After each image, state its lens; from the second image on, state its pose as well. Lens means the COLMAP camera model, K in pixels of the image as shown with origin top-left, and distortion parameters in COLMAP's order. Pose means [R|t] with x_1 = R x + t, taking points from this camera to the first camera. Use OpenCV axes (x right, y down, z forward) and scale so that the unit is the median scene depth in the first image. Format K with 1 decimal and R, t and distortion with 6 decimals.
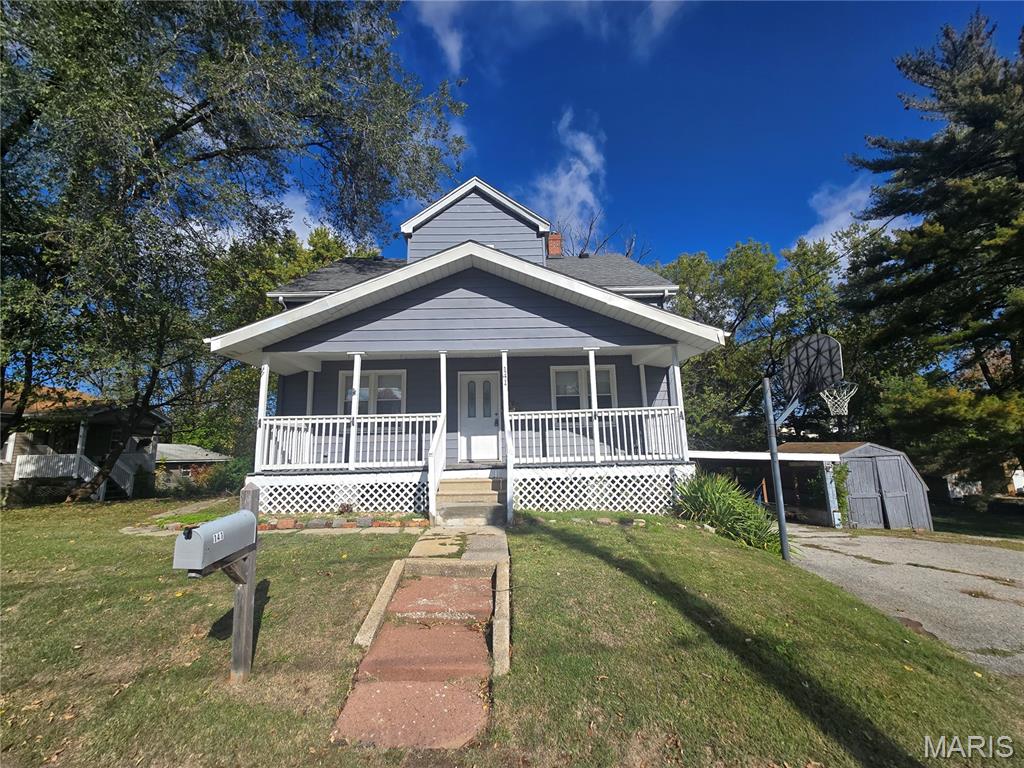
lens RADIAL K [[426.9, 0, 504.3], [0, 426.9, 380.9], [0, 0, 1]] dist [-0.000246, -0.000115]
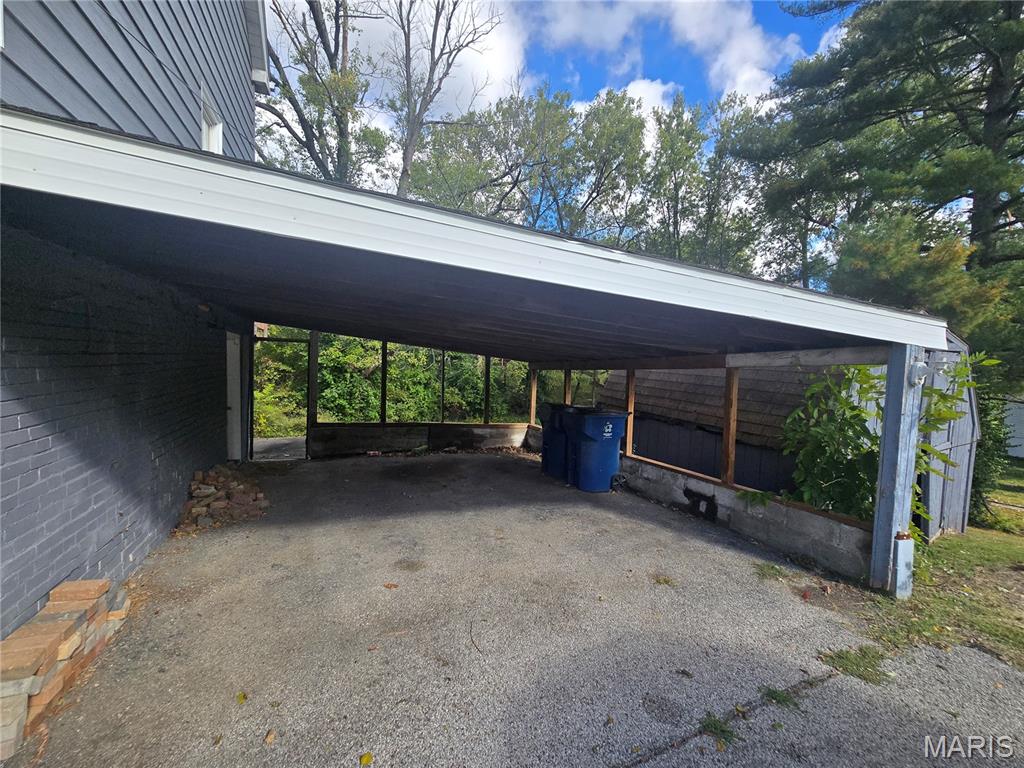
lens RADIAL K [[426.9, 0, 504.3], [0, 426.9, 380.9], [0, 0, 1]] dist [-0.000246, -0.000115]
pose [[0.935801, 0.038444, 0.350427, 0.142519], [-0.113828, 0.973743, 0.197148, 0.059839], [-0.333647, -0.224380, 0.915606, 0.270939]]
